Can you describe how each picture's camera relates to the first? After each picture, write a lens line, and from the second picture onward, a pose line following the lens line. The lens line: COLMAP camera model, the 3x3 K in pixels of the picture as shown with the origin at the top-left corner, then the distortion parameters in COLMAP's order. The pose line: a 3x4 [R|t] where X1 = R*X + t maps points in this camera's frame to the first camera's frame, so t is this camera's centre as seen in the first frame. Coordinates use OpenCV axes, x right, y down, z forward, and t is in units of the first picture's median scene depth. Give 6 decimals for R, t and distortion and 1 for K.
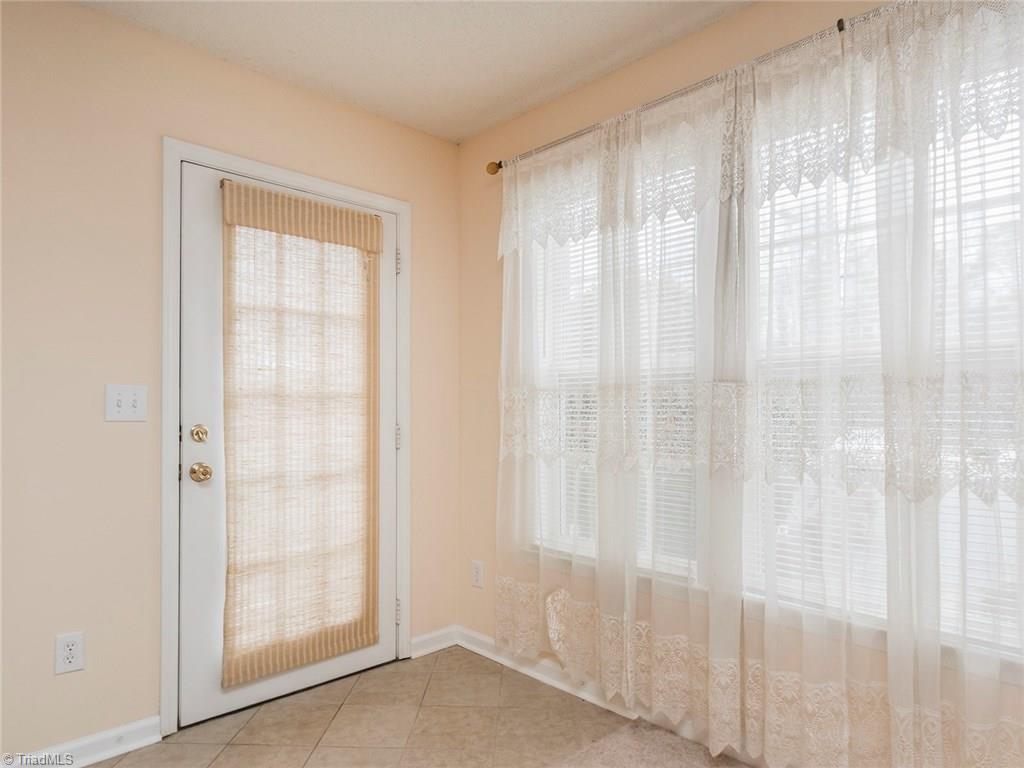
lens RADIAL K [[612.8, 0, 513.3], [0, 612.8, 401.0], [0, 0, 1]] dist [0.004729, 0.004374]
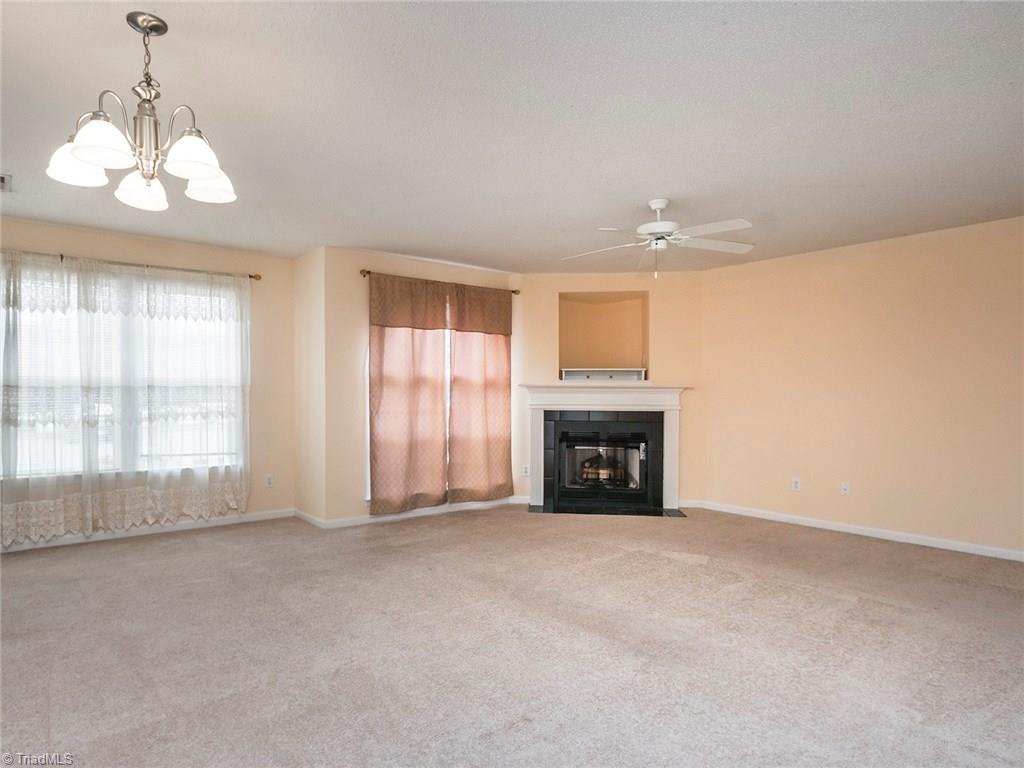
lens RADIAL K [[612.8, 0, 463.0], [0, 612.8, 389.2], [0, 0, 1]] dist [0.004729, 0.004374]
pose [[0.106397, -0.002292, 0.994321, -1.500035], [-0.017627, 0.999836, 0.004191, -0.049896], [-0.994167, -0.017973, 0.106339, -0.795625]]
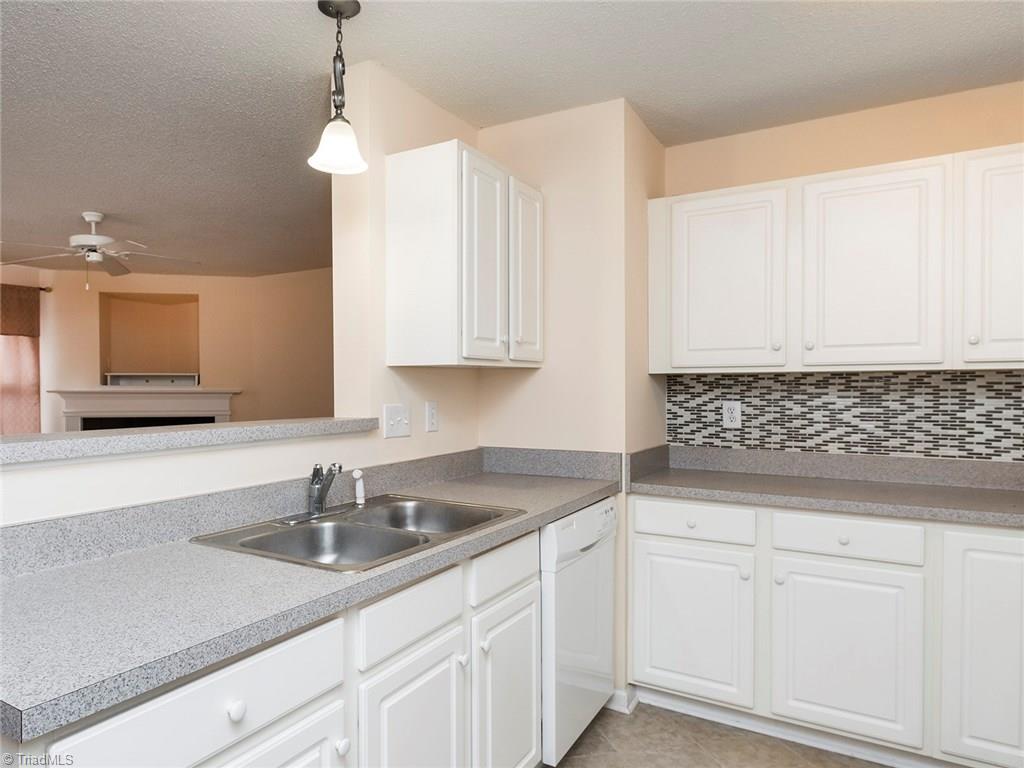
lens RADIAL K [[674.8, 0, 441.1], [0, 674.8, 390.5], [0, 0, 1]] dist [0.007520, -0.005495]
pose [[-0.239991, -0.008456, 0.970738, -1.851047], [-0.016078, 0.999860, 0.004735, -0.106626], [-0.970642, -0.014471, -0.240093, -1.699662]]
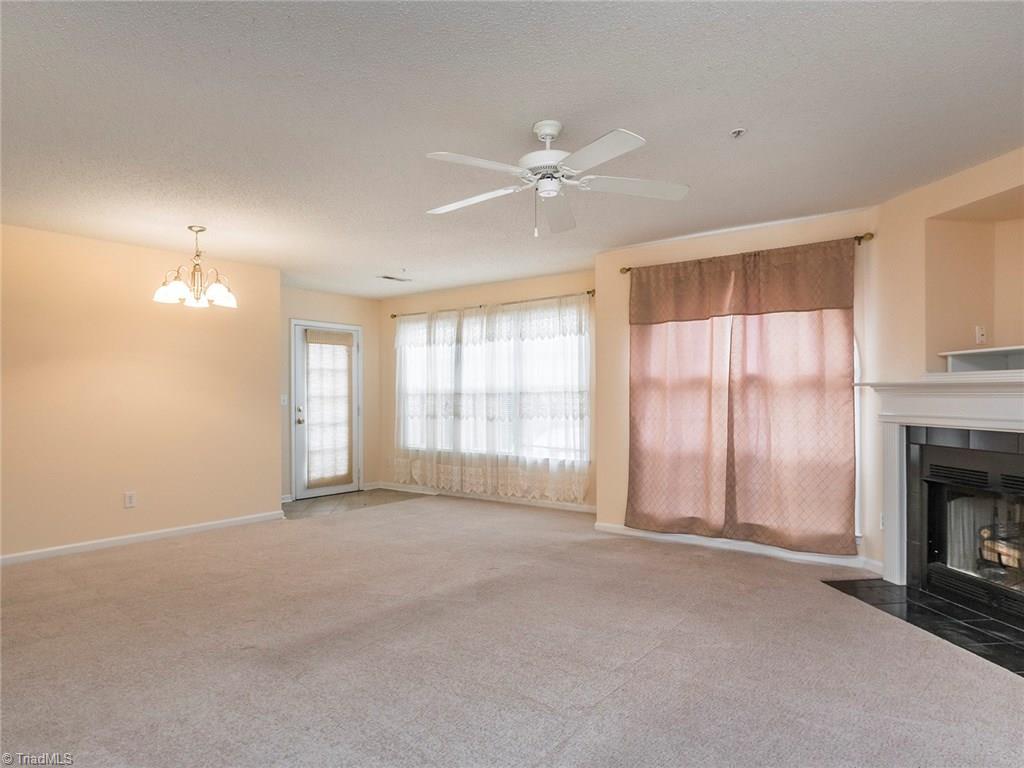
lens RADIAL K [[674.8, 0, 520.1], [0, 674.8, 406.1], [0, 0, 1]] dist [0.007520, -0.005495]
pose [[0.989214, -0.005252, 0.146380, 0.107962], [0.001613, 0.999687, 0.024970, -0.048124], [-0.146465, -0.024465, 0.988913, -2.612035]]
